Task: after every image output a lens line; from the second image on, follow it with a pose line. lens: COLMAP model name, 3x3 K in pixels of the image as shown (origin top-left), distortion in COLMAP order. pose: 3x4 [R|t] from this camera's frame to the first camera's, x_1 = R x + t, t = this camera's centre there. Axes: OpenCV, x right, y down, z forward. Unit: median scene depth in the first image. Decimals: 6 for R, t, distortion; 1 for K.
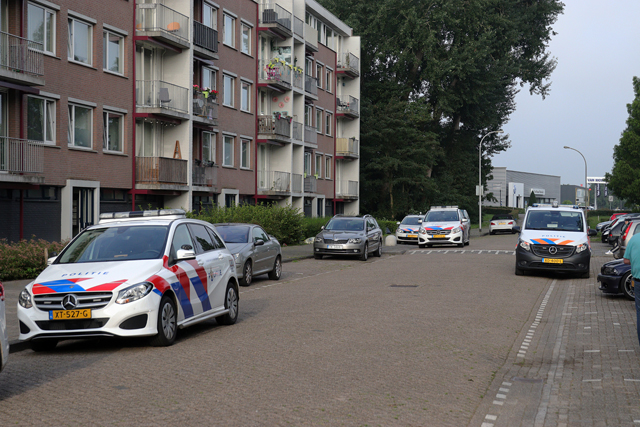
lens RADIAL K [[1149.5, 0, 320.0], [0, 1149.5, 213.5], [0, 0, 1]] dist [0.016312, 0.020434]
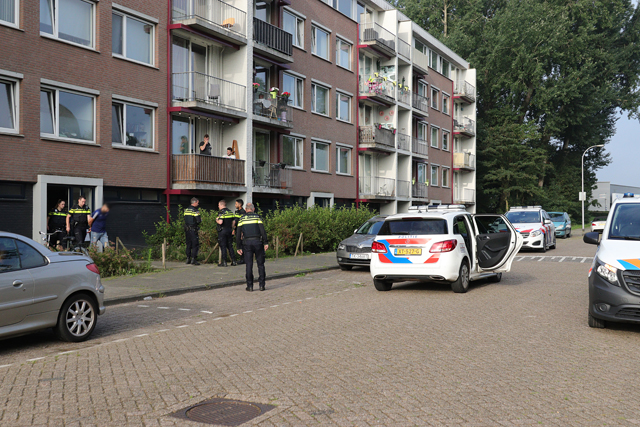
lens RADIAL K [[712.1, 0, 320.0], [0, 712.1, 213.5], [0, 0, 1]] dist [0.002476, 0.000198]
pose [[0.973637, -0.005434, -0.228037, 0.059901], [0.004003, 0.999969, -0.006739, 0.001921], [0.228067, 0.005649, 0.973629, 0.315083]]
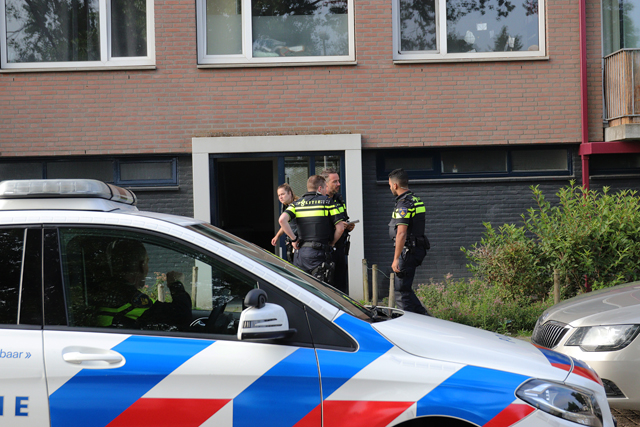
lens RADIAL K [[1149.5, 0, 320.0], [0, 1149.5, 213.5], [0, 0, 1]] dist [0.016312, 0.020434]
pose [[0.268162, -0.016117, -0.963239, 0.125729], [0.026472, 0.999606, -0.009356, 0.002566], [0.963010, -0.022990, 0.268483, 0.546225]]
